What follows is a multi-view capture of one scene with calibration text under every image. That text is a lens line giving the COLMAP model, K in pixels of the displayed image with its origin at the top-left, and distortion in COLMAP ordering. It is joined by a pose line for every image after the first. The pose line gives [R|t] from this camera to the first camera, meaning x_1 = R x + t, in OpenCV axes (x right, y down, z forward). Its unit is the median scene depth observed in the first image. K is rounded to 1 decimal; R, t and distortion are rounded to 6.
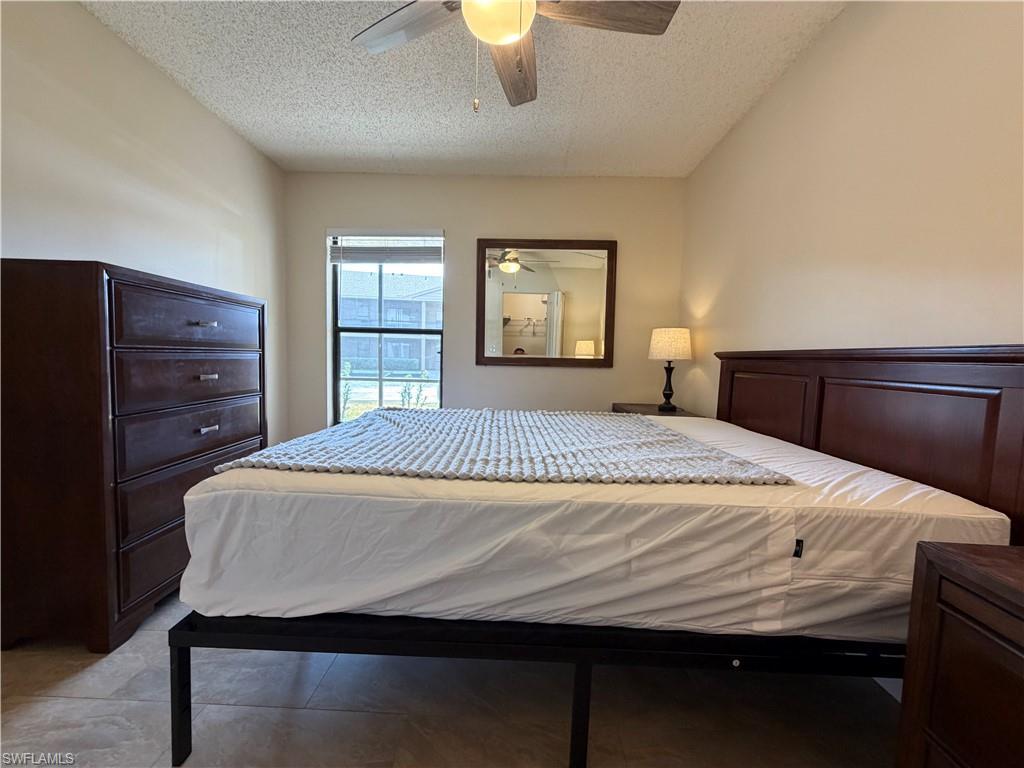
lens RADIAL K [[407.5, 0, 512.0], [0, 407.5, 385.3], [0, 0, 1]] dist [0.000271, -0.000034]
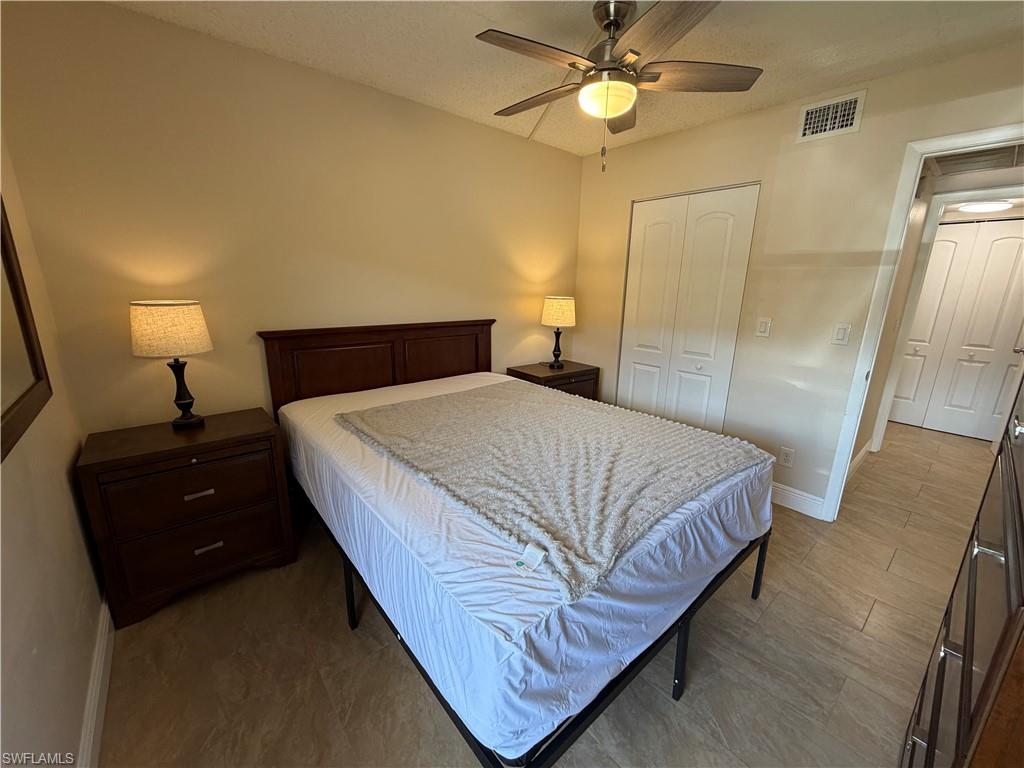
lens RADIAL K [[407.5, 0, 517.6], [0, 407.5, 385.8], [0, 0, 1]] dist [0.000271, -0.000034]
pose [[-0.665026, -0.223600, 0.712561, -0.441154], [0.016370, 0.949533, 0.313239, -0.205540], [-0.746641, 0.219977, -0.627804, 1.013065]]
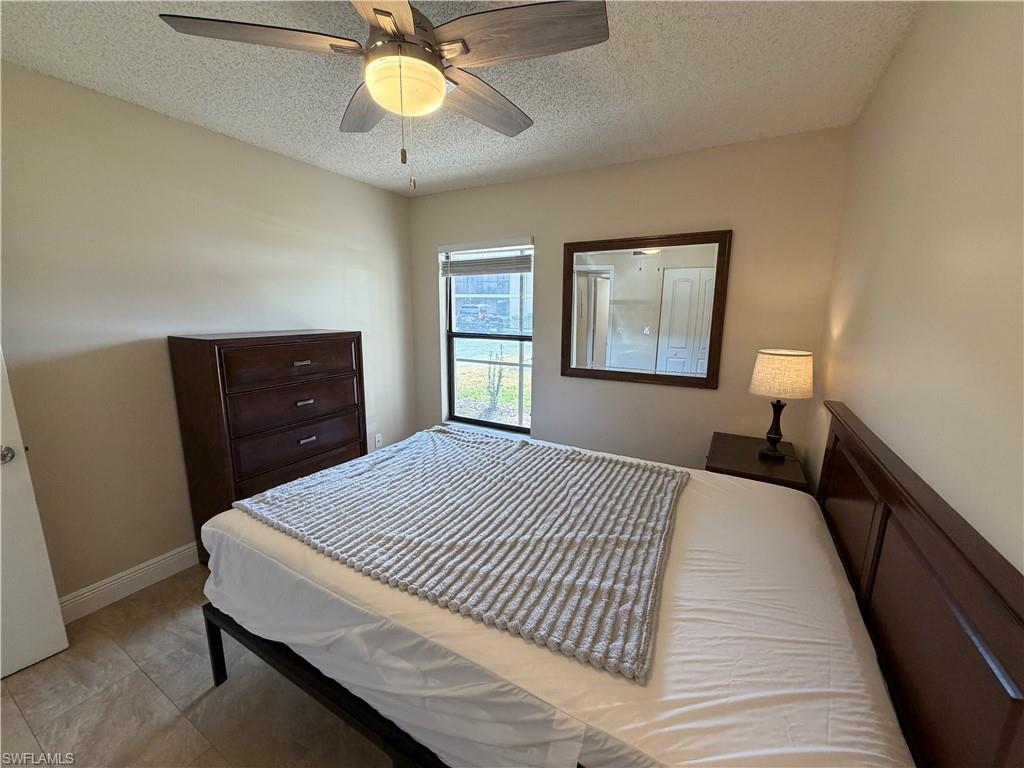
lens RADIAL K [[407.5, 0, 512.8], [0, 407.5, 385.0], [0, 0, 1]] dist [0.000271, -0.000034]
pose [[0.877128, 0.074569, -0.474432, 0.310727], [-0.020822, 0.992848, 0.117556, -0.158264], [0.479805, -0.093233, 0.872407, 0.101240]]
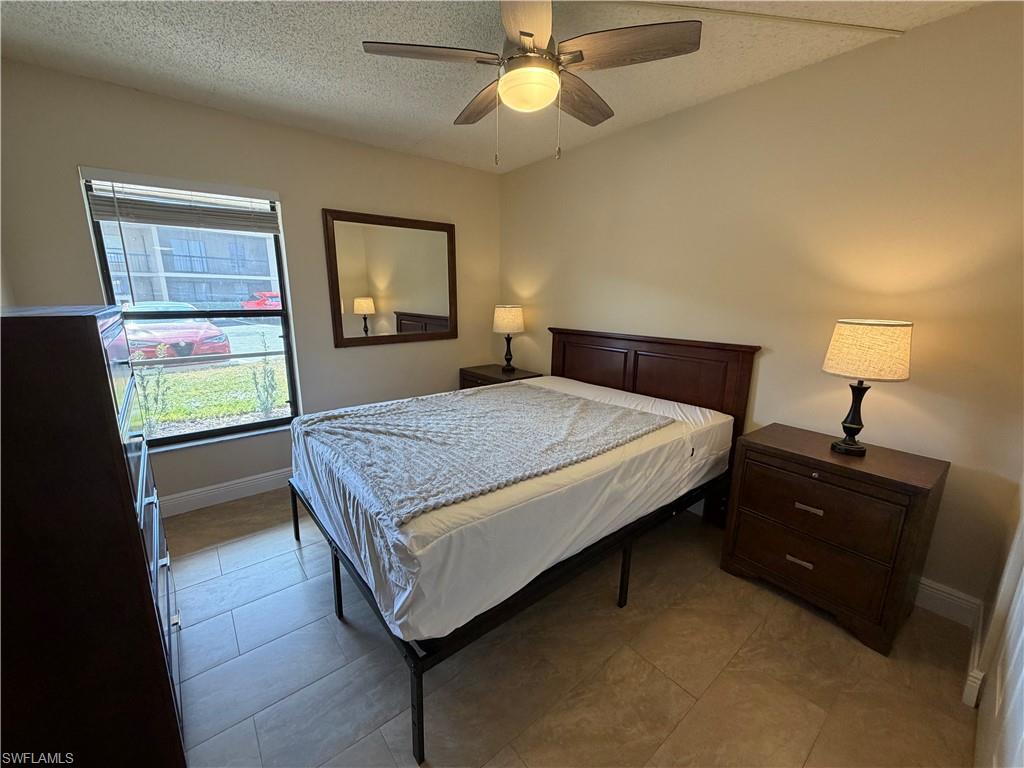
lens RADIAL K [[407.5, 0, 507.7], [0, 407.5, 383.5], [0, 0, 1]] dist [0.000271, -0.000034]
pose [[0.763615, -0.157378, 0.626199, -0.439351], [0.057647, 0.982584, 0.176649, -0.127731], [-0.643093, -0.098793, 0.759388, 0.017366]]
